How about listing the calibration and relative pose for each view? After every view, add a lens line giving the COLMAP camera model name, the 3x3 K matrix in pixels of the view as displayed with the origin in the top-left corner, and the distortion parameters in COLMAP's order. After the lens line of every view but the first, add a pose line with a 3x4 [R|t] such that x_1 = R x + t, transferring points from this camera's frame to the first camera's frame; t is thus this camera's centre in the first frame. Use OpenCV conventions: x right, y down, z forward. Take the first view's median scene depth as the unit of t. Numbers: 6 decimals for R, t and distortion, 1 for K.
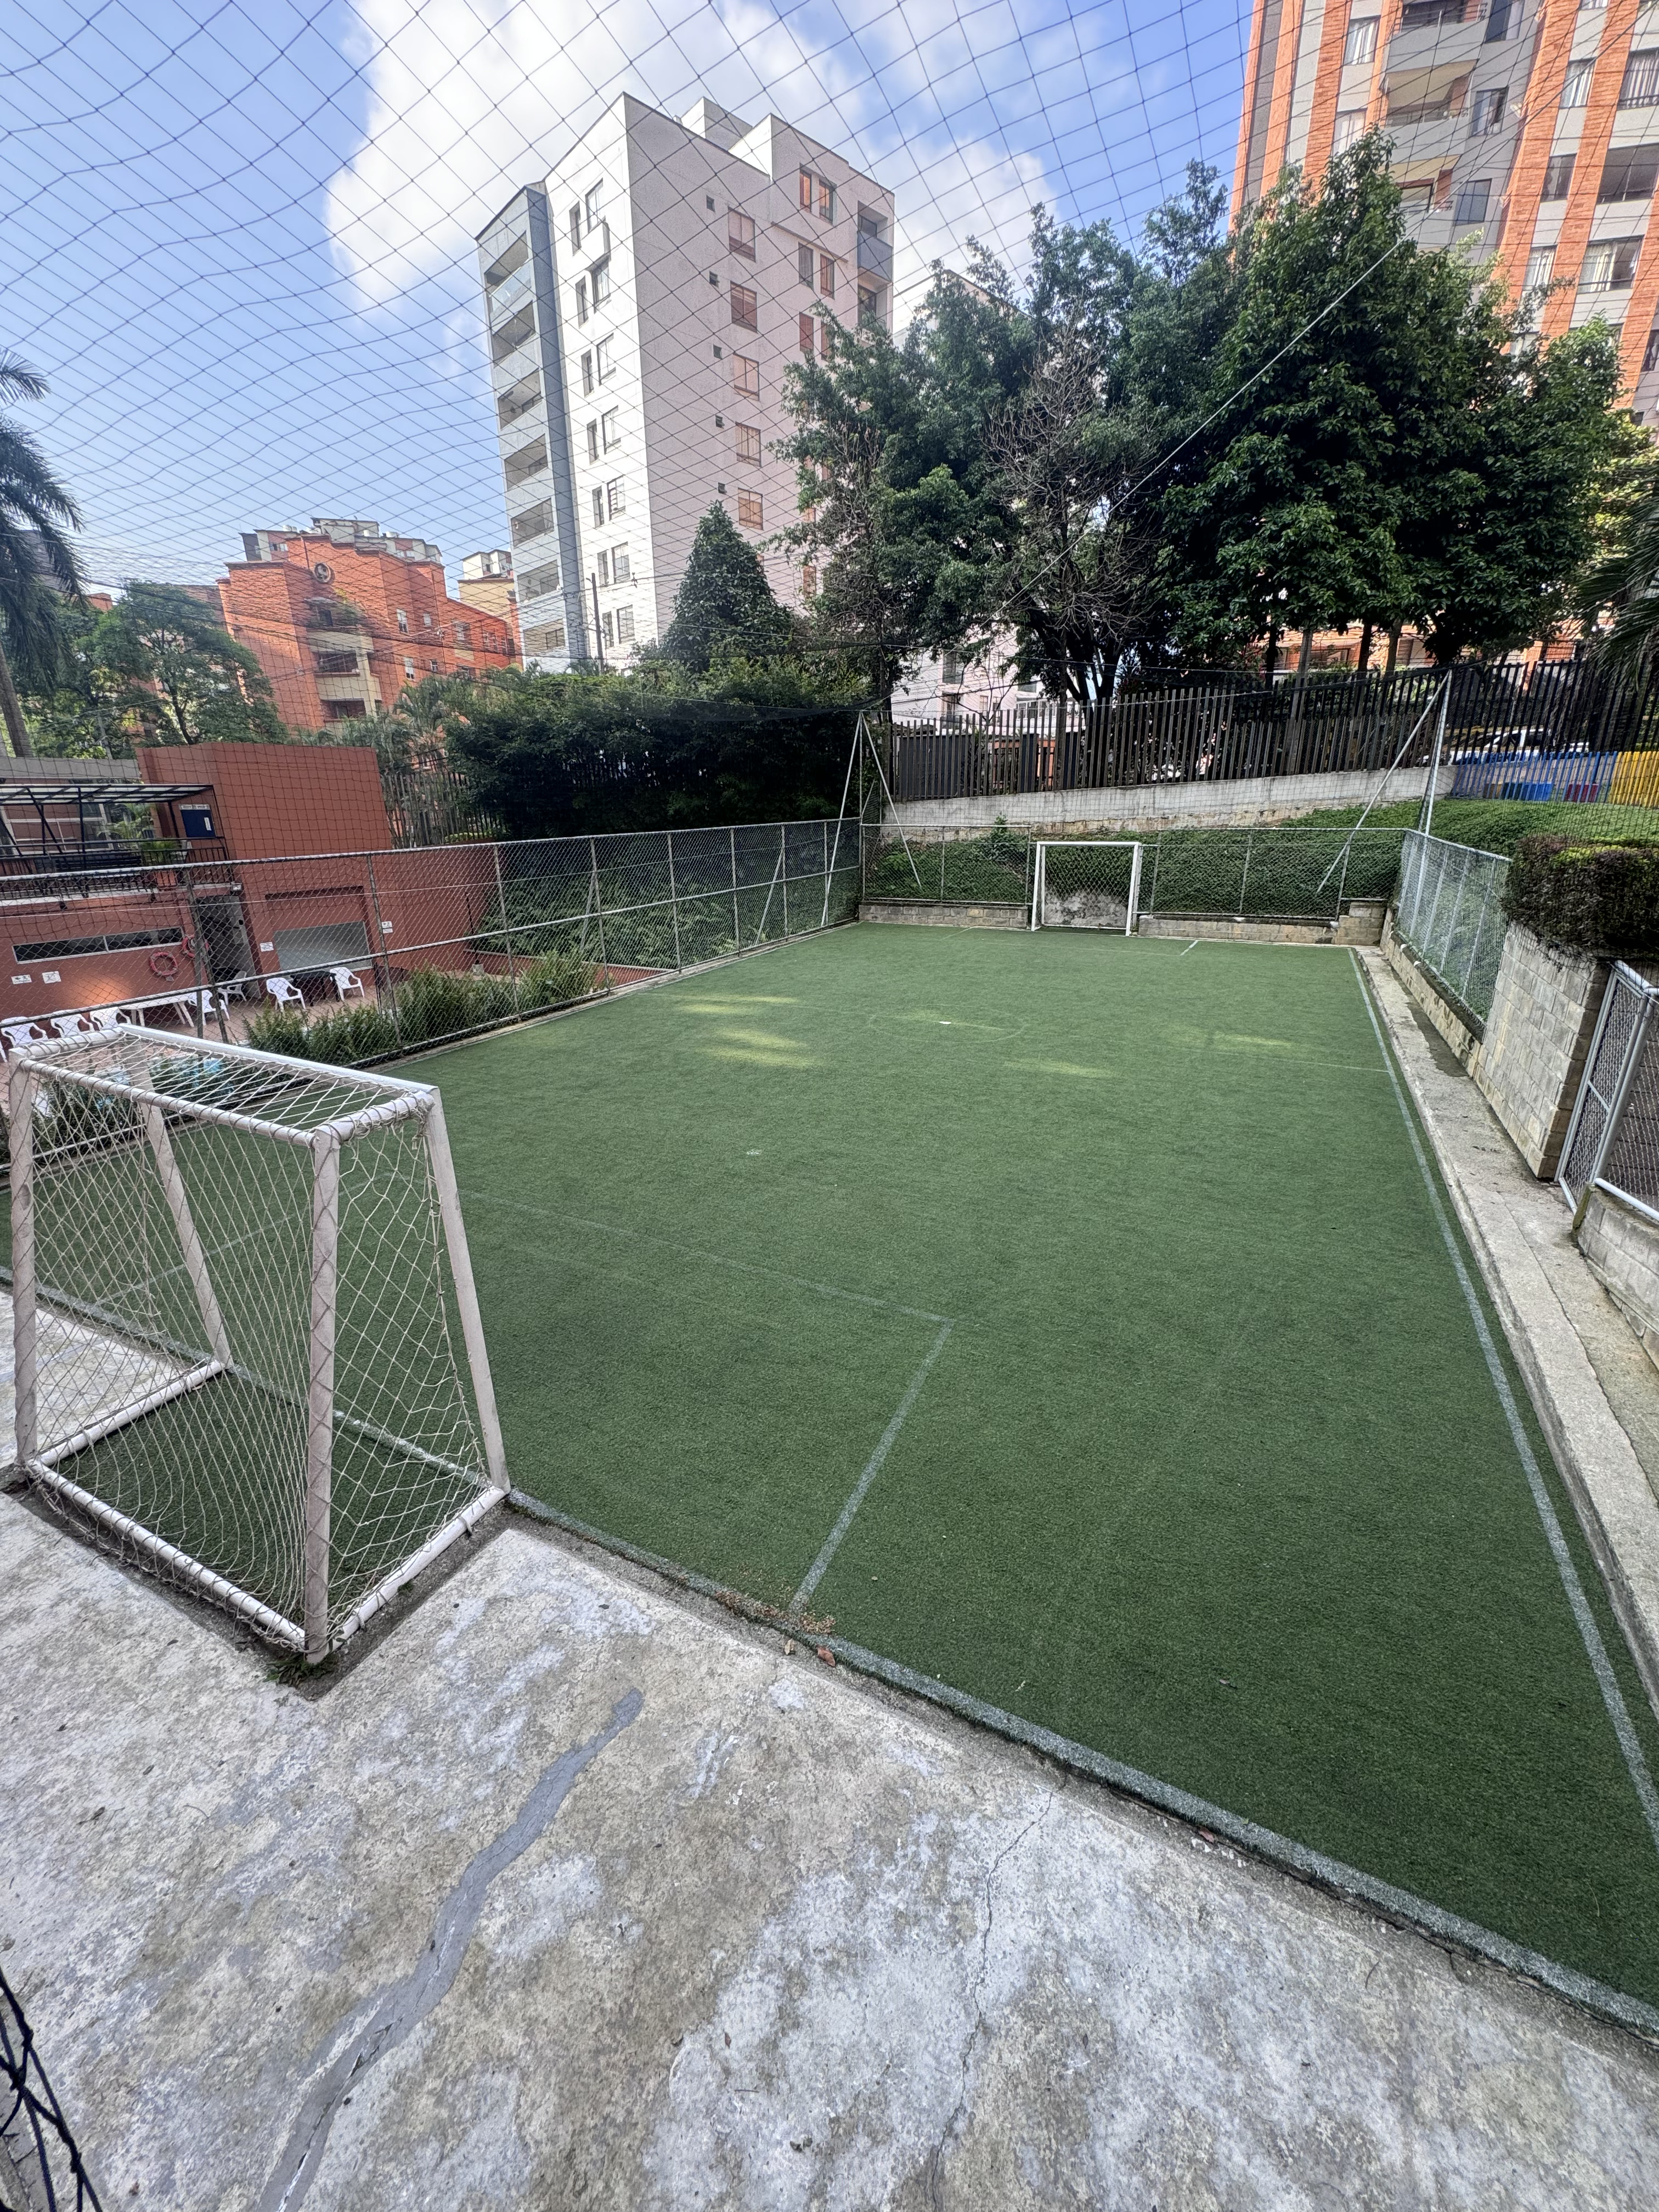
lens RADIAL K [[872.3, 0, 816.9], [0, 872.3, 1103.0], [0, 0, 1]] dist [-0.000754, -0.000354]
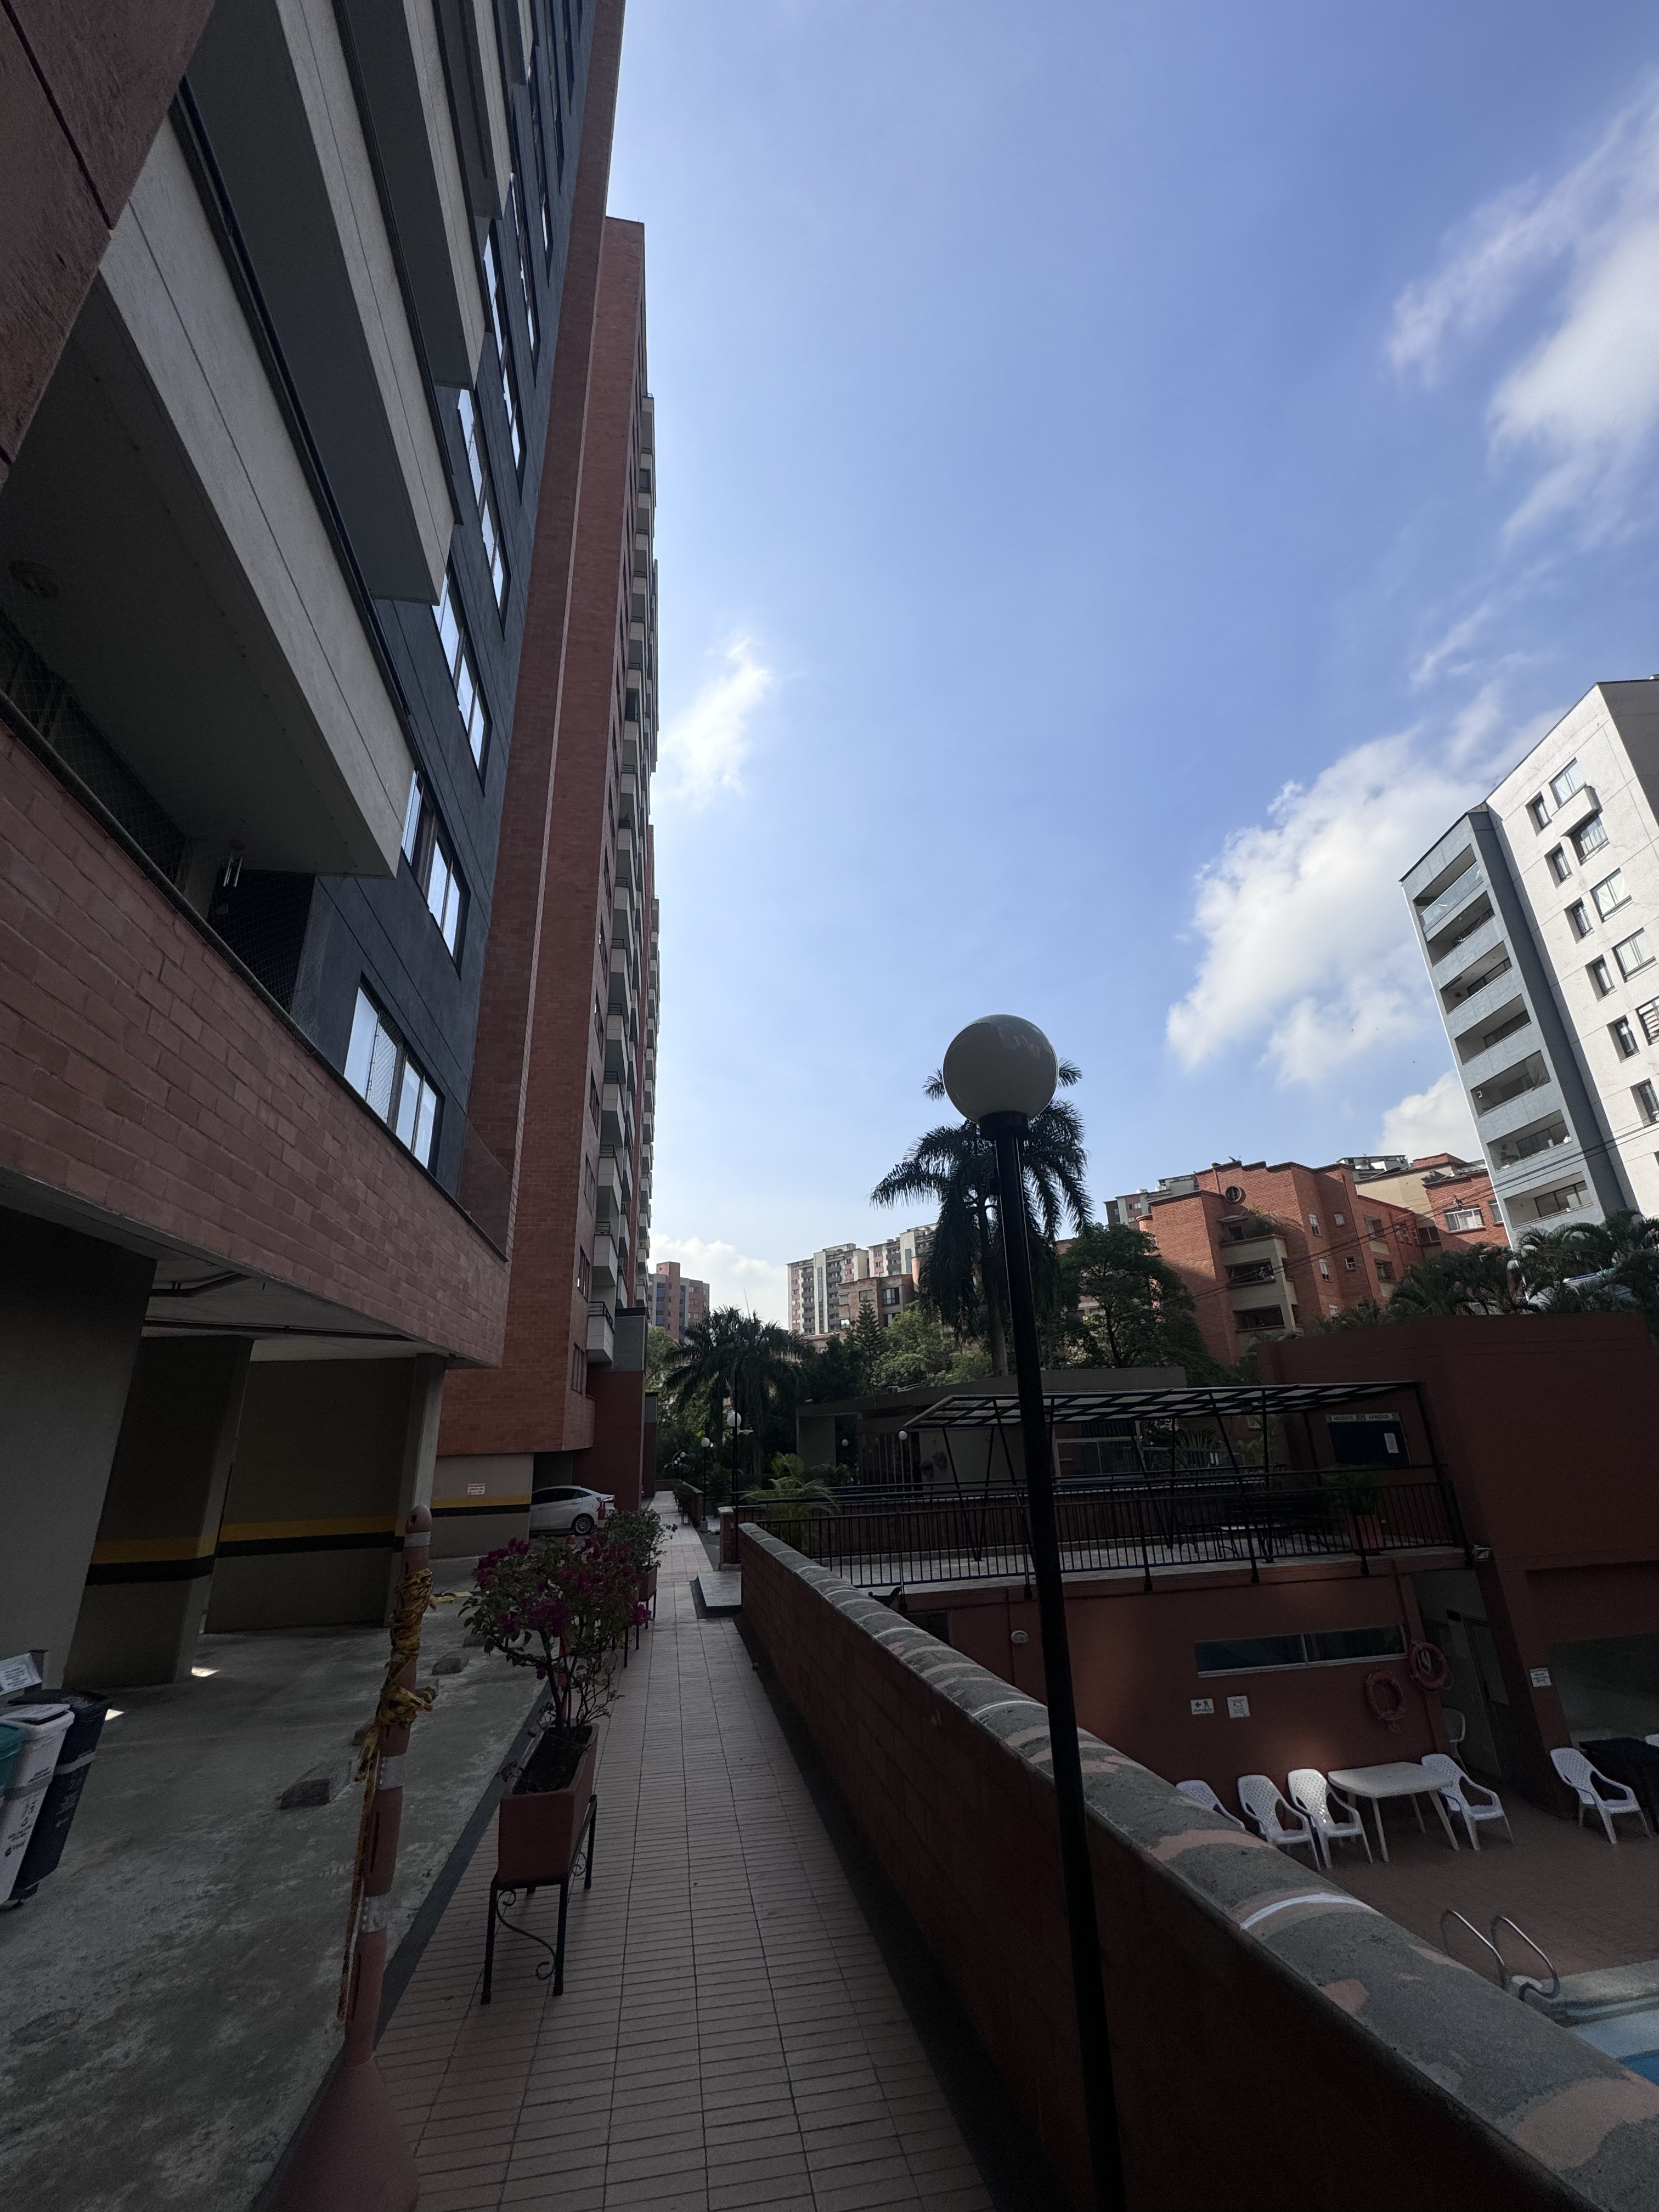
lens RADIAL K [[884.0, 0, 829.5], [0, 884.0, 1106.0], [0, 0, 1]] dist [-0.000740, 0.000058]
pose [[0.692536, -0.262058, -0.672101, -0.391908], [-0.214901, 0.814437, -0.538990, -0.065375], [0.688630, 0.517705, 0.507710, 0.202227]]
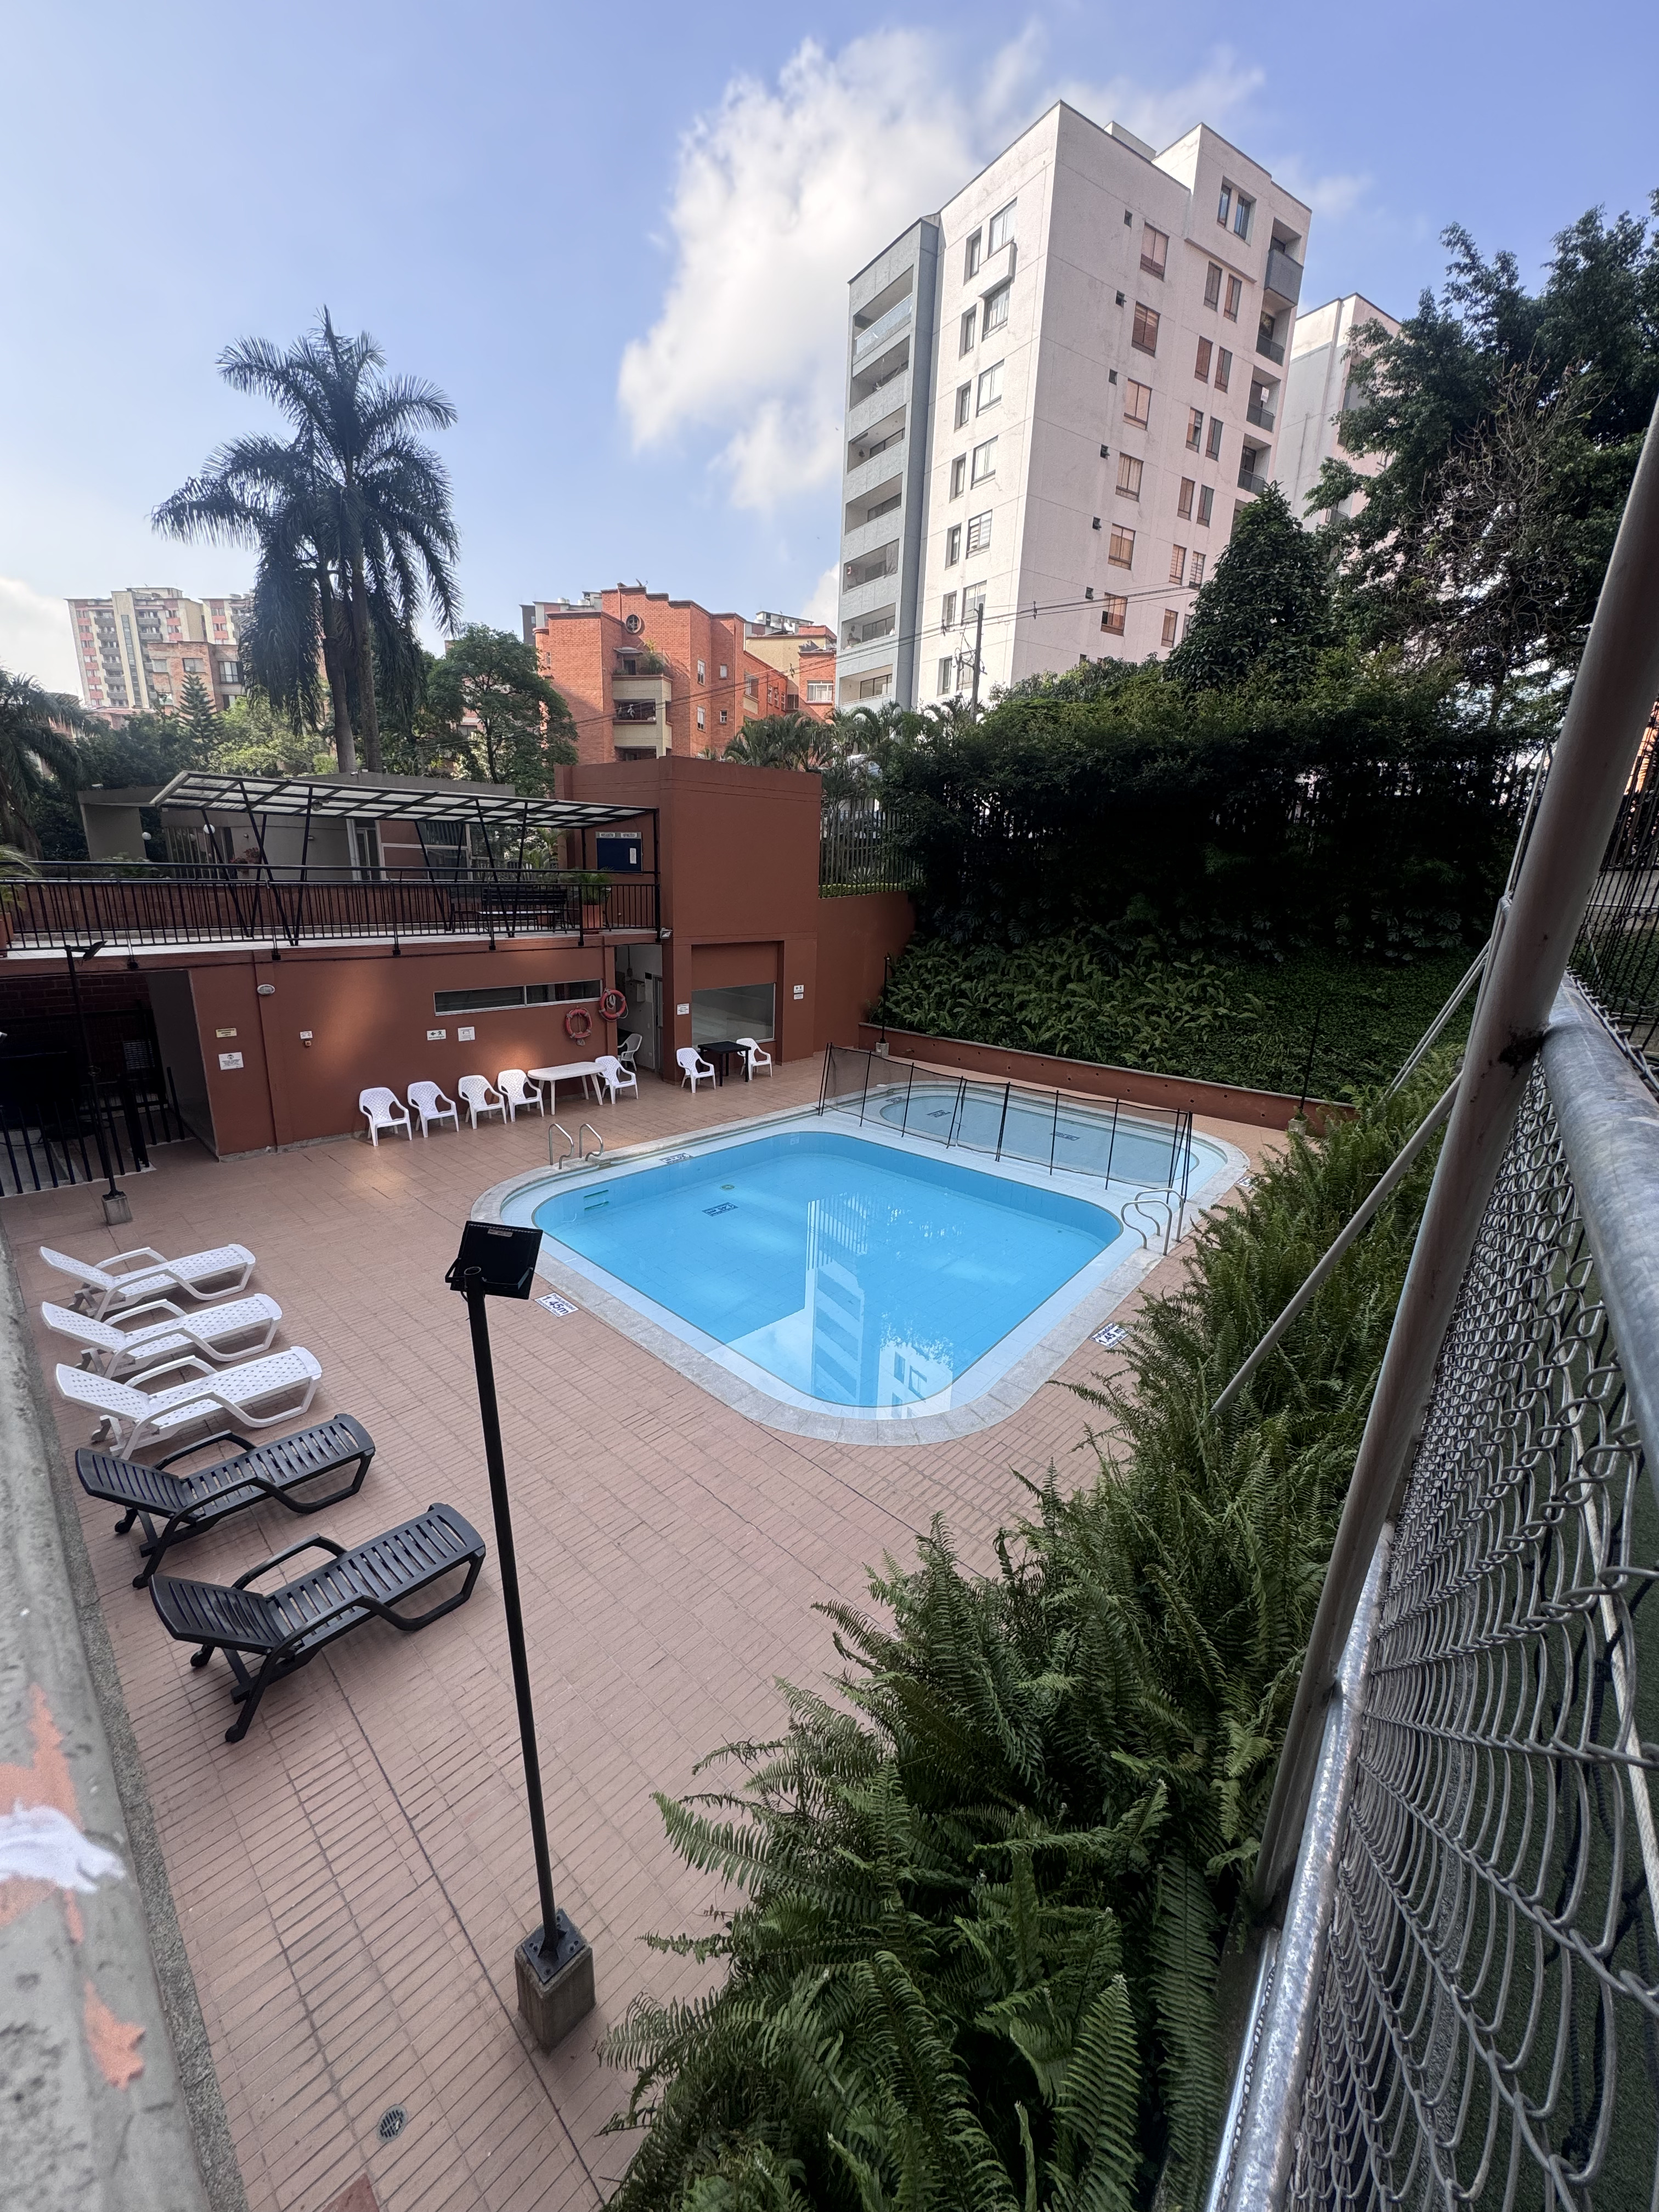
lens RADIAL K [[884.0, 0, 829.5], [0, 884.0, 1106.0], [0, 0, 1]] dist [-0.000740, 0.000058]
pose [[0.981580, 0.093207, -0.166774, -0.292127], [-0.104888, 0.992509, -0.062647, -0.044771], [0.159686, 0.078985, 0.984003, 0.189715]]
